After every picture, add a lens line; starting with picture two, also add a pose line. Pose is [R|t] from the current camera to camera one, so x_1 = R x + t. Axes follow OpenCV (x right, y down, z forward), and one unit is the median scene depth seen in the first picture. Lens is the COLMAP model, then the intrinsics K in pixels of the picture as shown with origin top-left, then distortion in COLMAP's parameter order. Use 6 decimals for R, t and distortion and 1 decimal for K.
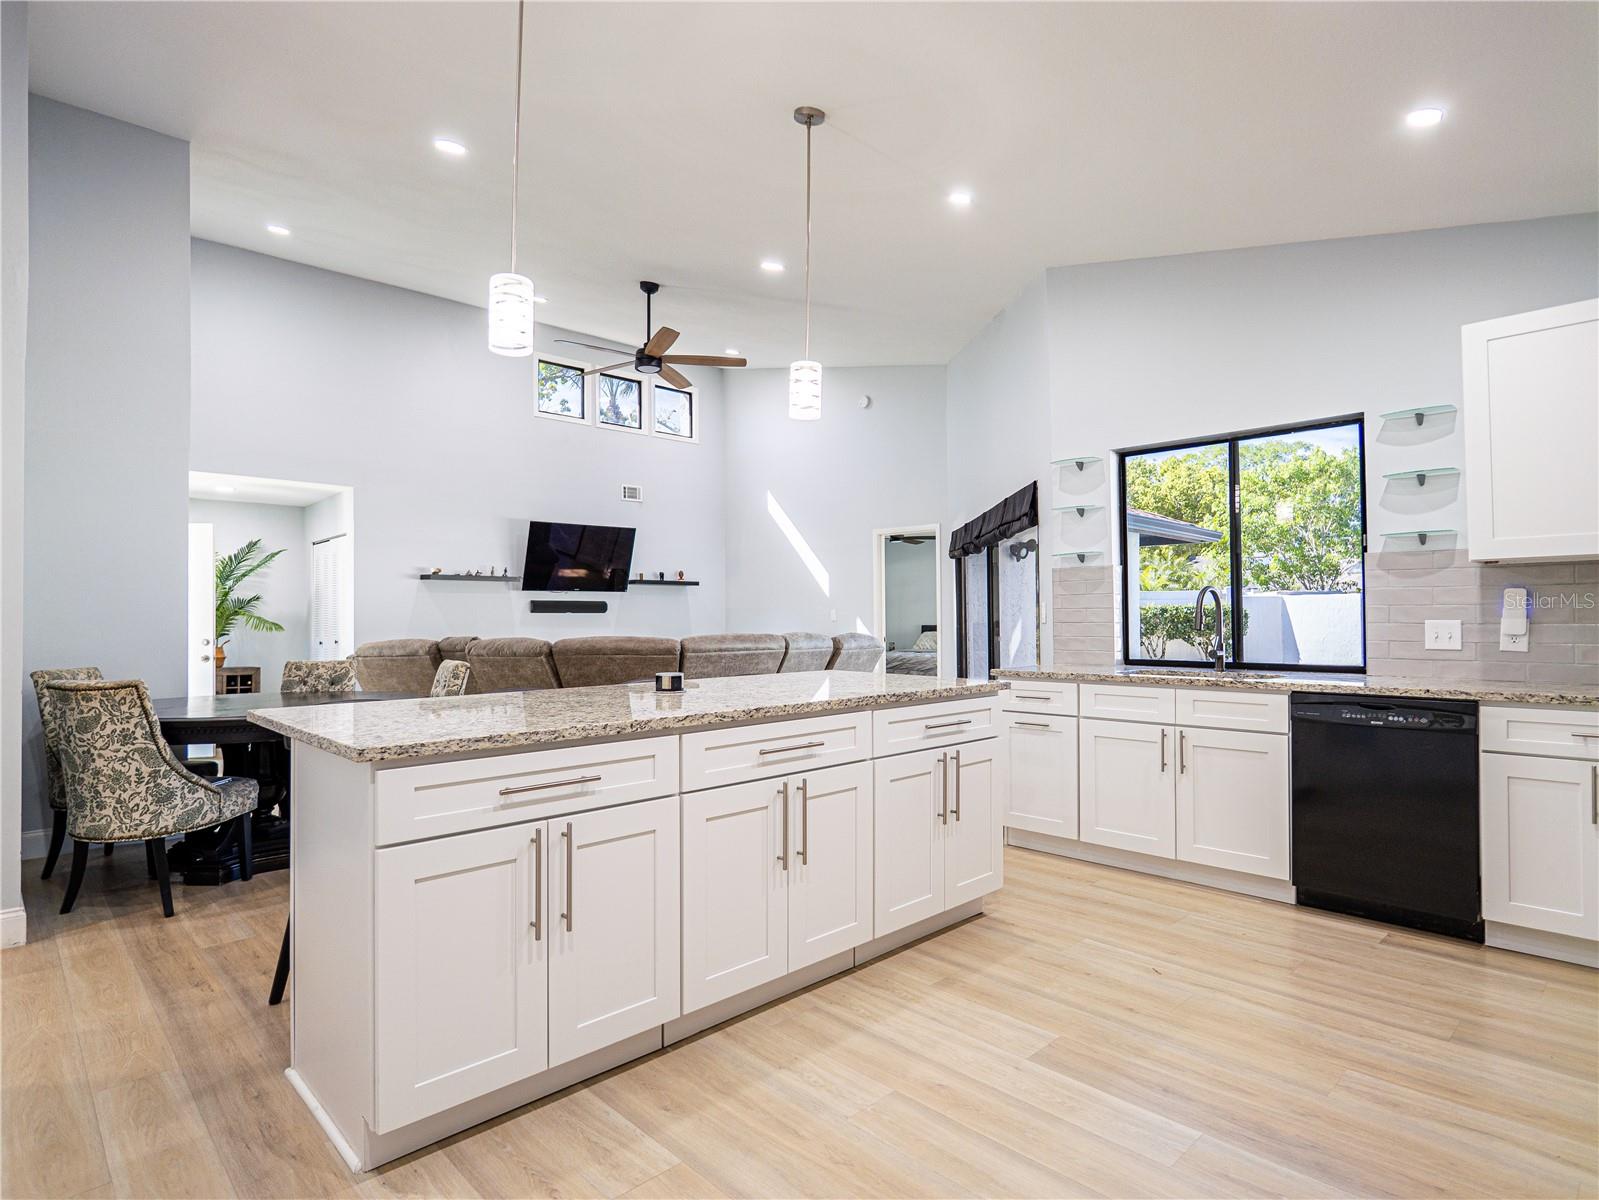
lens RADIAL K [[865.9, 0, 798.5], [0, 865.9, 602.5], [0, 0, 1]] dist [-0.020744, 0.004750]
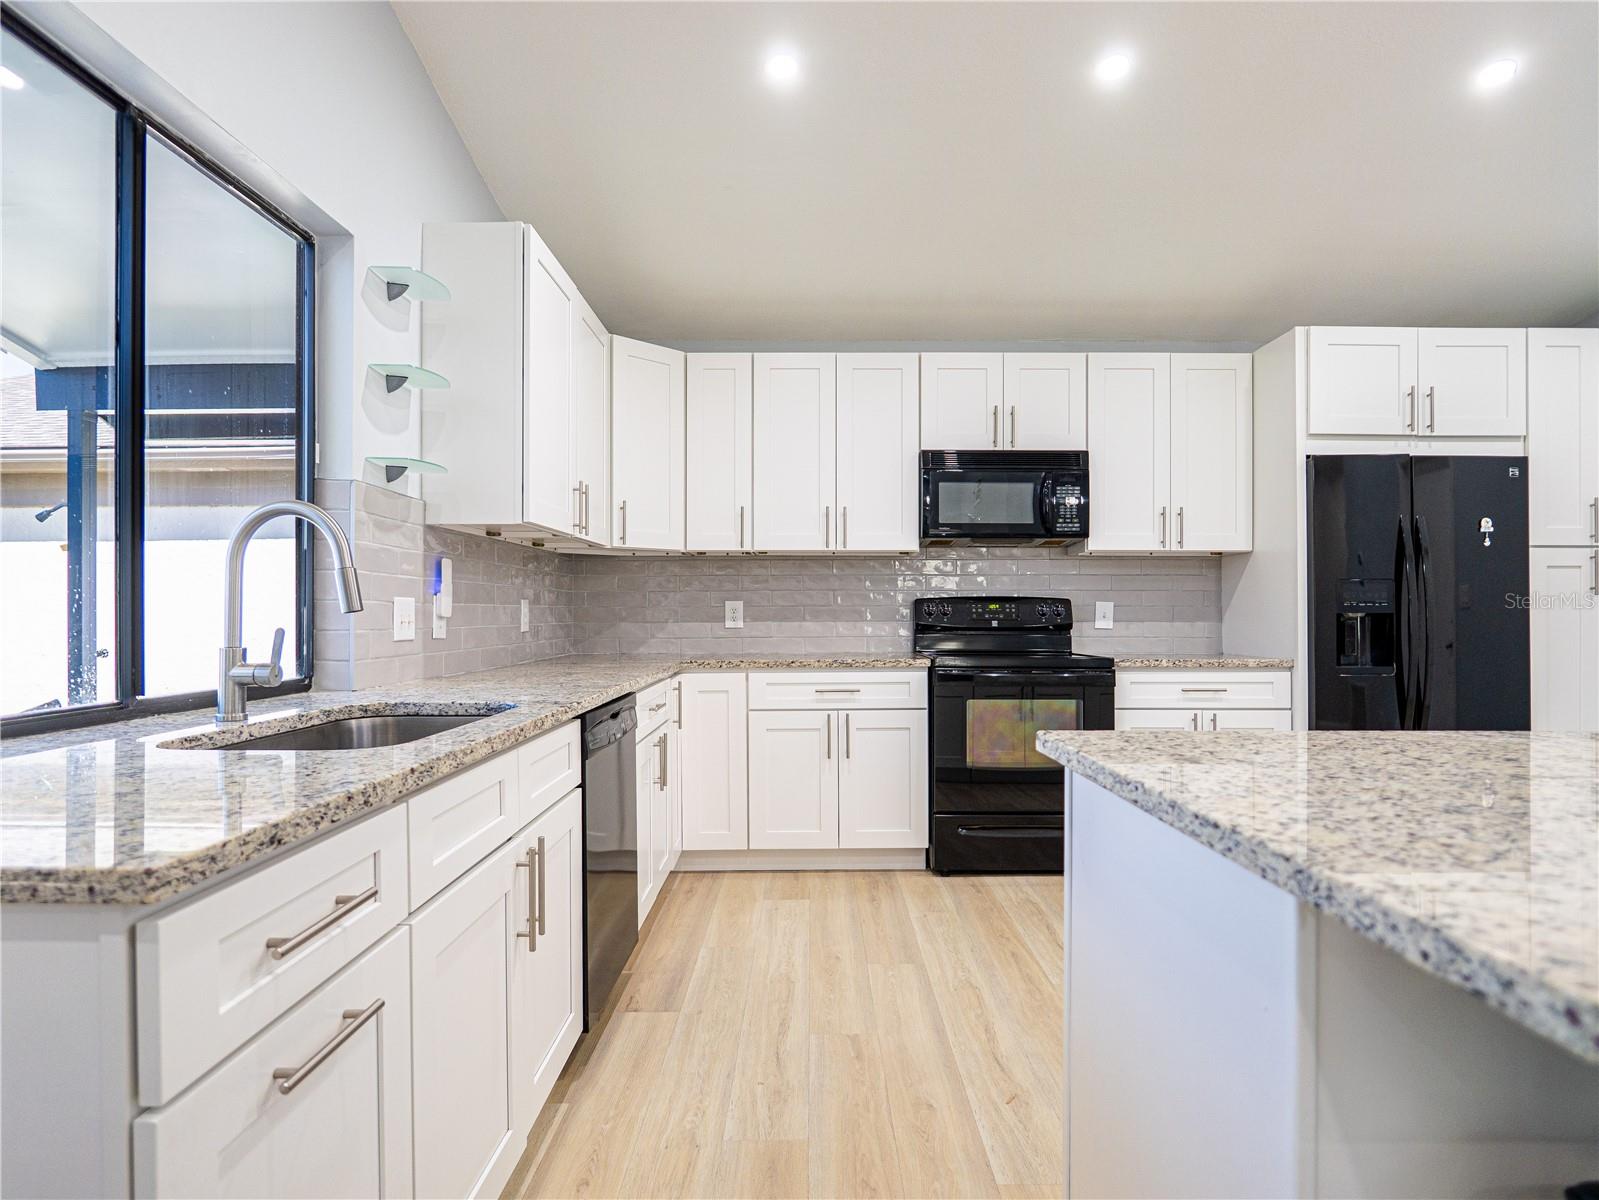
lens RADIAL K [[865.9, 0, 812.0], [0, 865.9, 608.5], [0, 0, 1]] dist [-0.020744, 0.004750]
pose [[-0.720460, 0.008330, 0.693446, 0.038913], [-0.008204, 0.999756, -0.020533, 0.039812], [-0.693448, -0.020482, -0.720216, 1.230132]]
